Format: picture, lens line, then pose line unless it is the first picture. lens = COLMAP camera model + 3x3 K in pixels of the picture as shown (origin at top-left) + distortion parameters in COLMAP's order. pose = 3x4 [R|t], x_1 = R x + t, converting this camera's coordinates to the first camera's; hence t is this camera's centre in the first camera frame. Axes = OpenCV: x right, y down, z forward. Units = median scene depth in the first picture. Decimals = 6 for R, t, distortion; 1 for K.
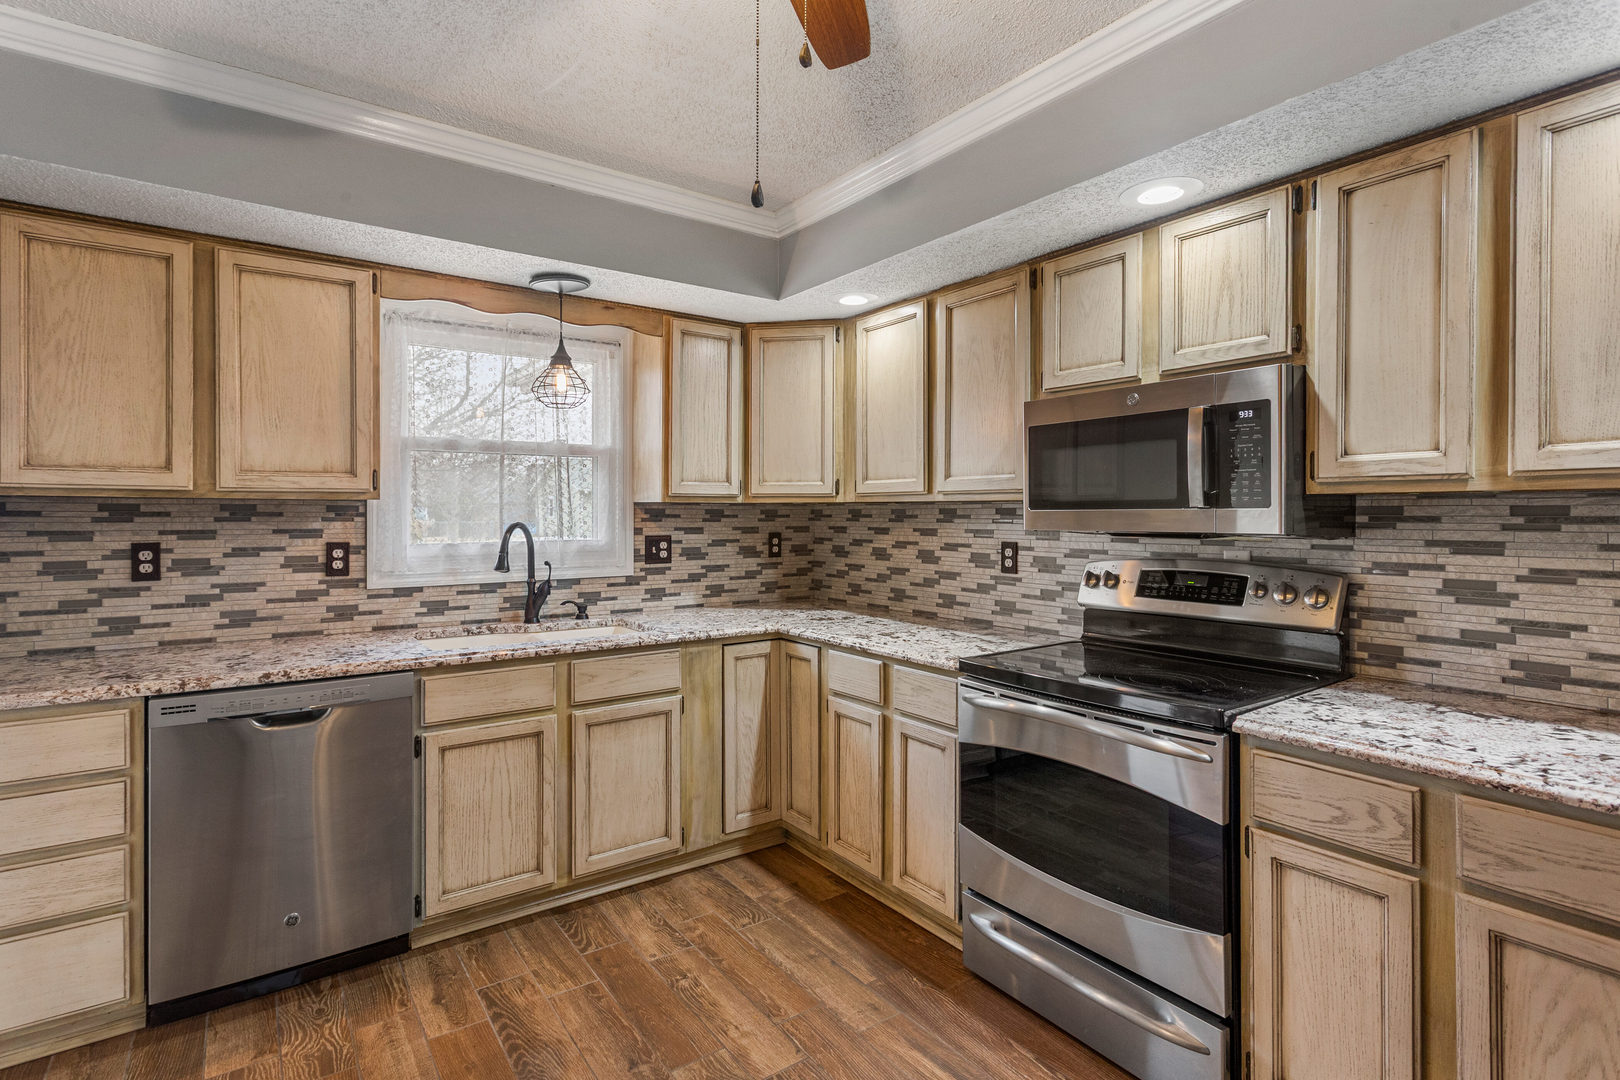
lens RADIAL K [[809.2, 0, 804.6], [0, 809.2, 518.4], [0, 0, 1]] dist [0.001485, 0.001089]
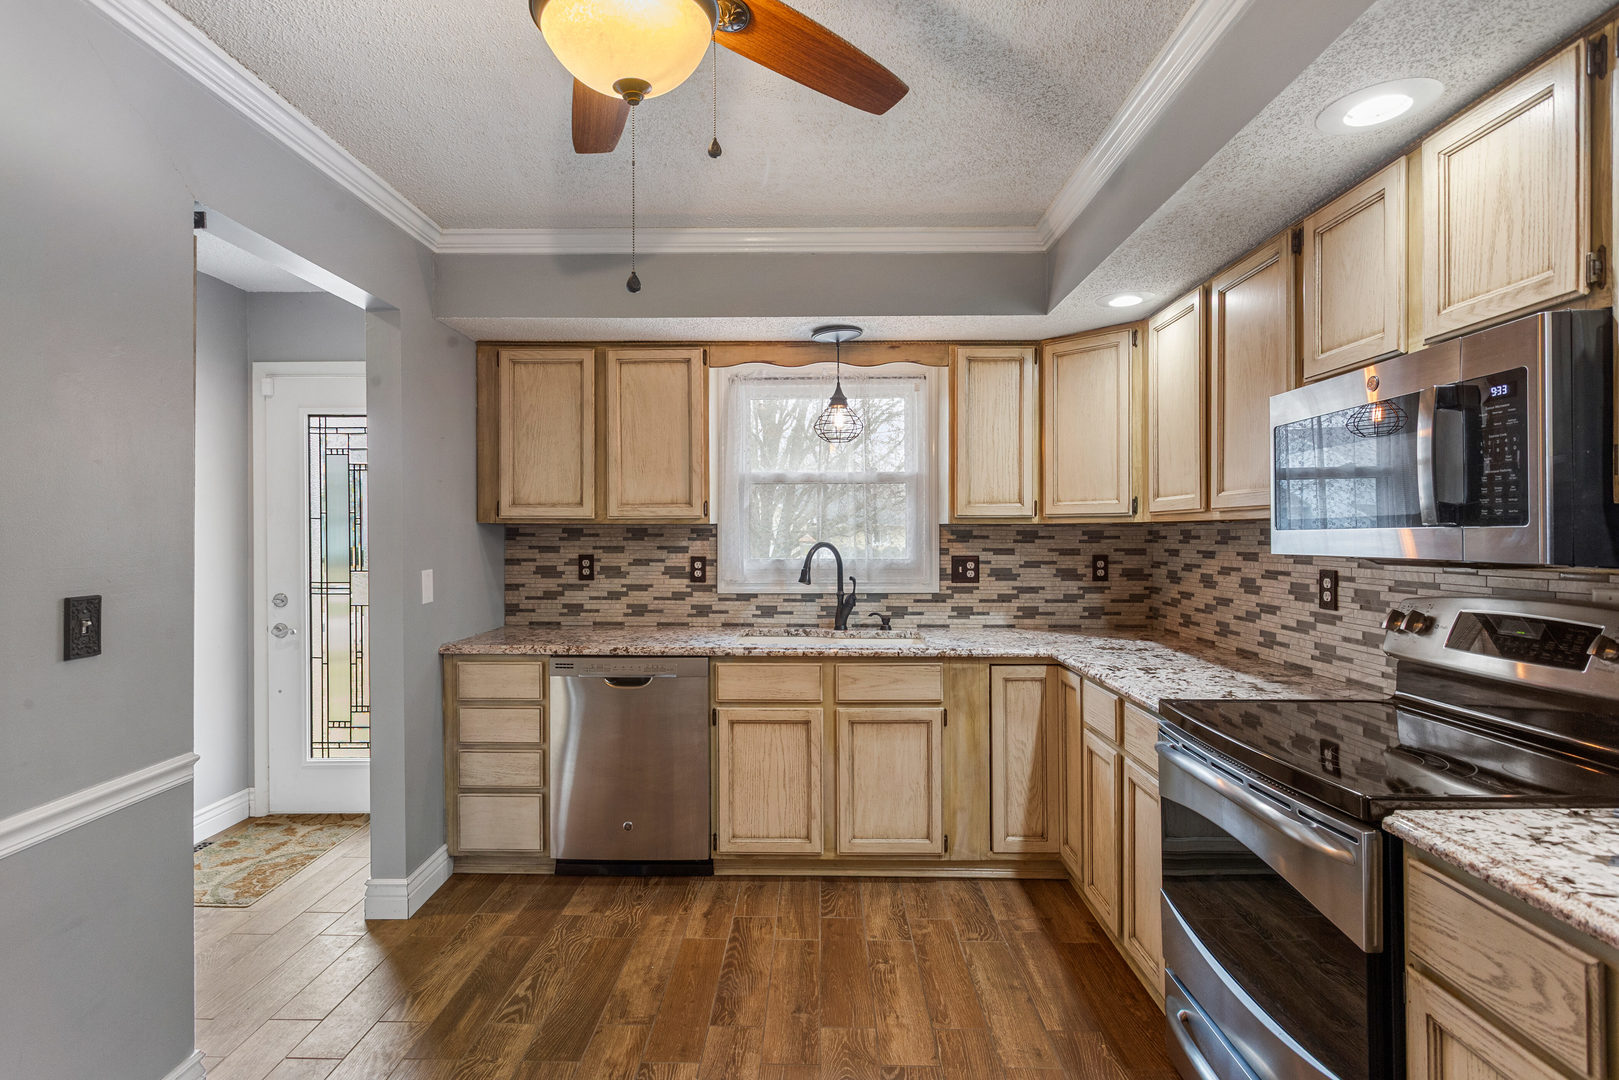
lens RADIAL K [[802.3, 0, 791.7], [0, 802.3, 538.4], [0, 0, 1]] dist [0.000368, 0.000923]
pose [[0.795680, 0.002182, -0.605713, 0.332330], [-0.003719, 0.999992, -0.001282, 0.000992], [0.605706, 0.003273, 0.795682, 0.056041]]
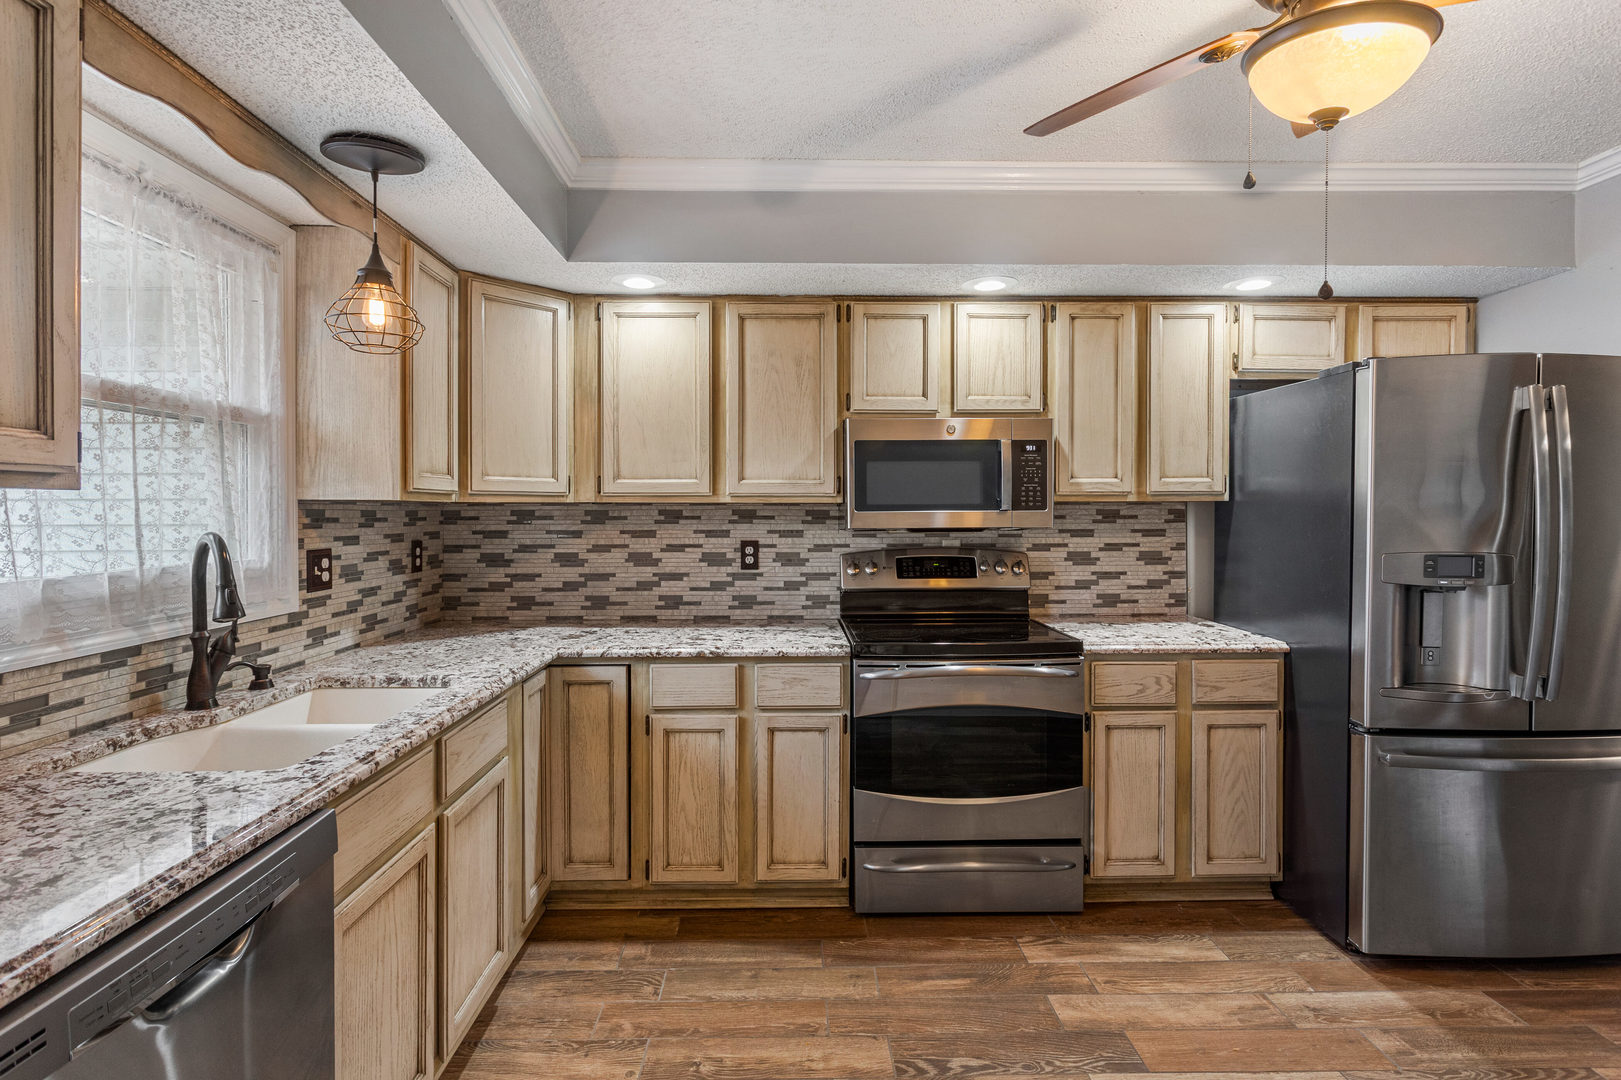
lens RADIAL K [[797.7, 0, 811.9], [0, 797.7, 523.4], [0, 0, 1]] dist [0.000777, 0.001461]
pose [[0.546689, -0.013195, 0.837232, -0.639980], [0.007775, 0.999913, 0.010682, -0.005182], [-0.837300, 0.000670, 0.546744, 0.367164]]
